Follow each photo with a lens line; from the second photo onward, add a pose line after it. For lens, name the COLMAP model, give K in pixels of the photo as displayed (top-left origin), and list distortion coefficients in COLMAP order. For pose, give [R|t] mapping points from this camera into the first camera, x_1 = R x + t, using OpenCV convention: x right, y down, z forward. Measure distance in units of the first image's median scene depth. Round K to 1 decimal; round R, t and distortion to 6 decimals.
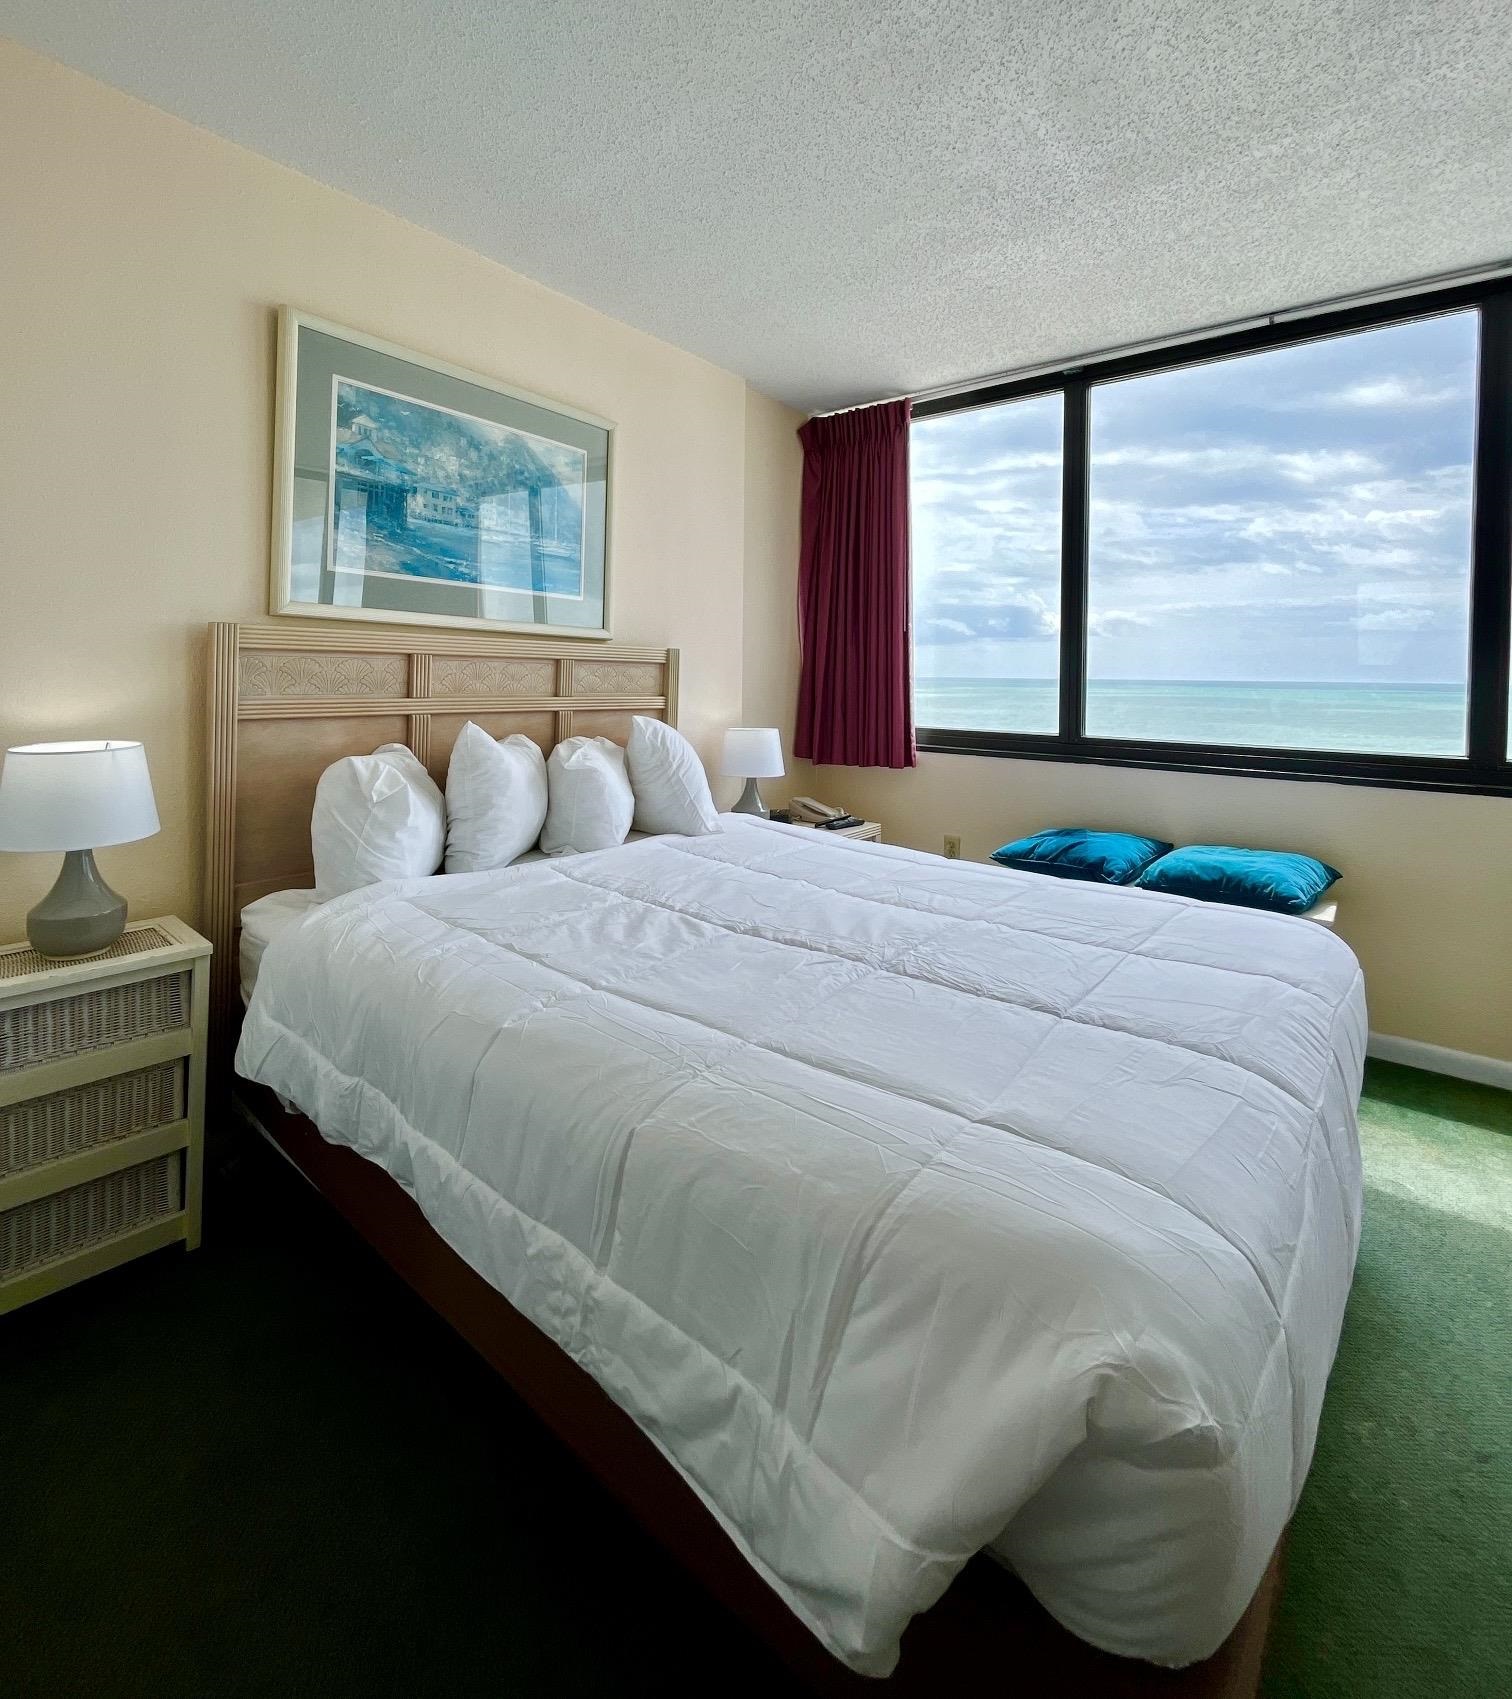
lens RADIAL K [[811.3, 0, 731.8], [0, 811.3, 689.9], [0, 0, 1]] dist [-0.001761, -0.001328]
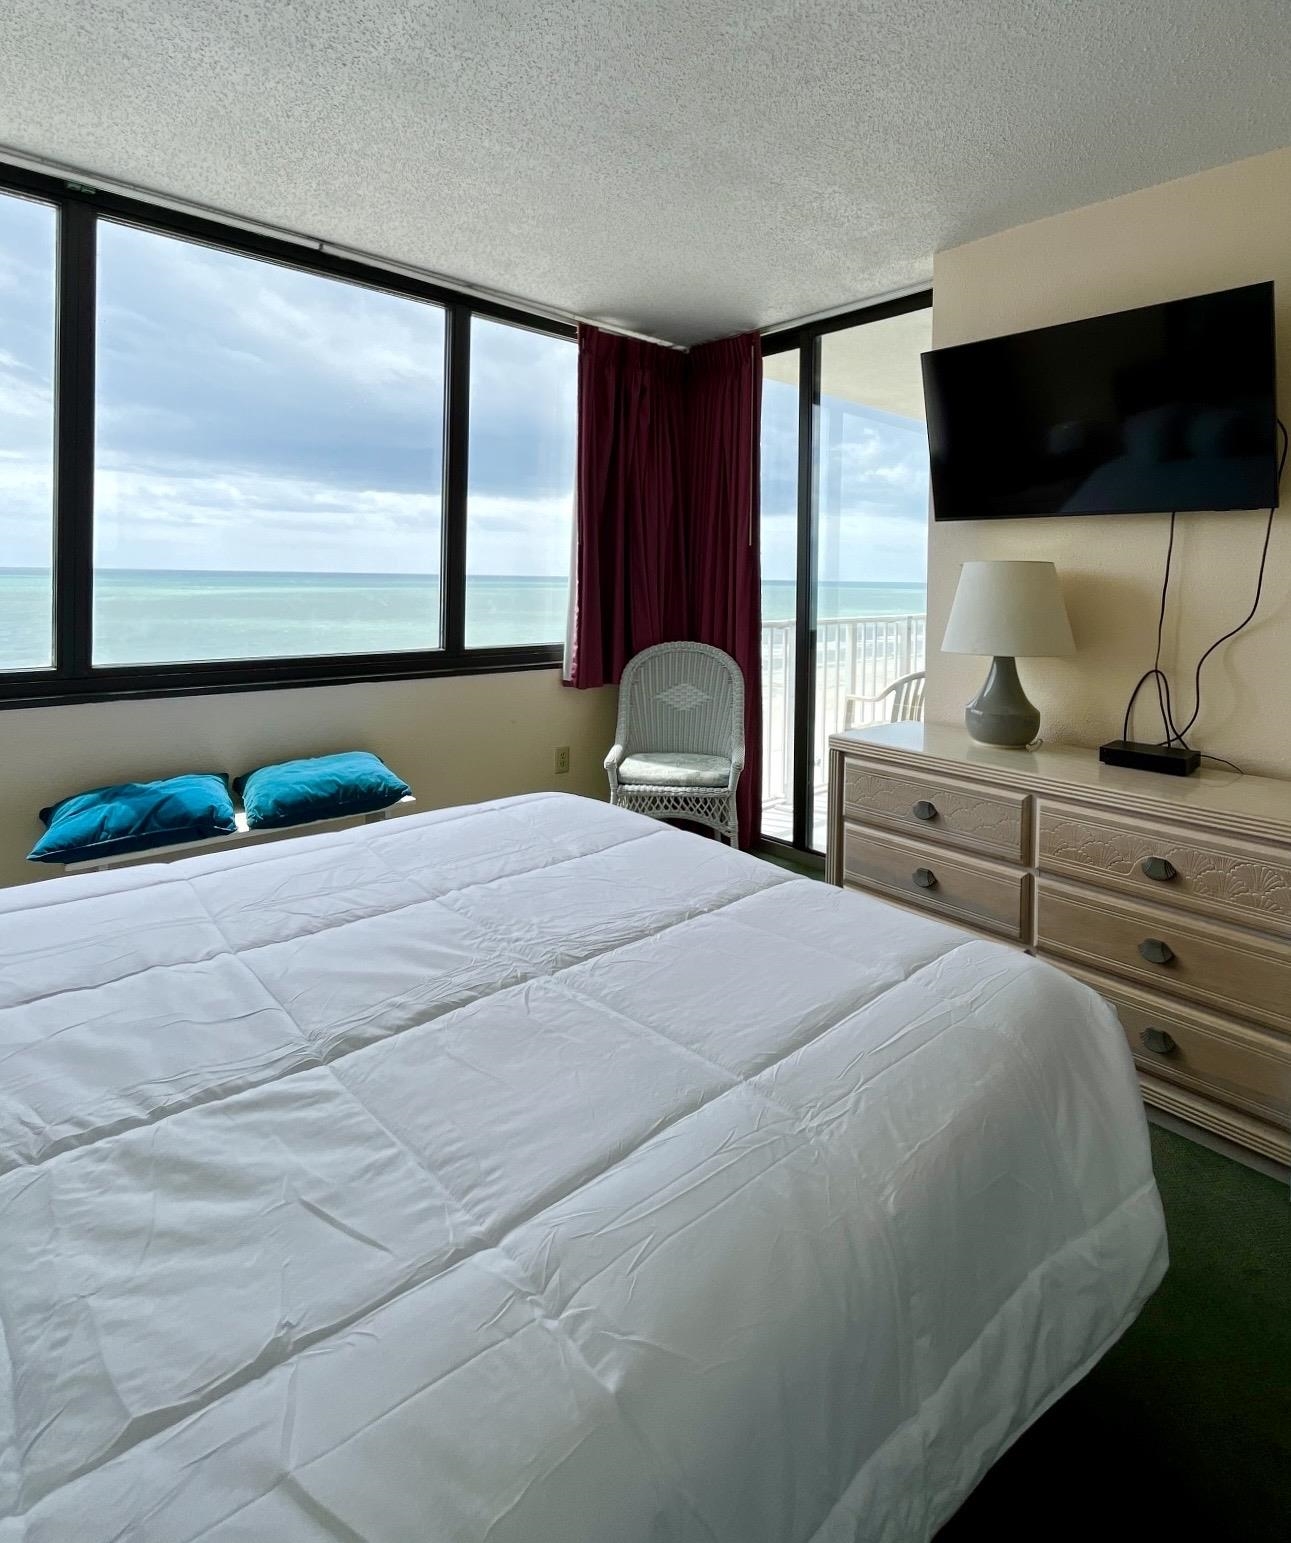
lens RADIAL K [[824.7, 0, 705.9], [0, 824.7, 588.0], [0, 0, 1]] dist [-0.006870, -0.003004]
pose [[0.097934, -0.022959, 0.994928, -0.328164], [0.004635, 0.999734, 0.022614, -0.037745], [-0.995182, 0.002397, 0.098014, 0.384234]]
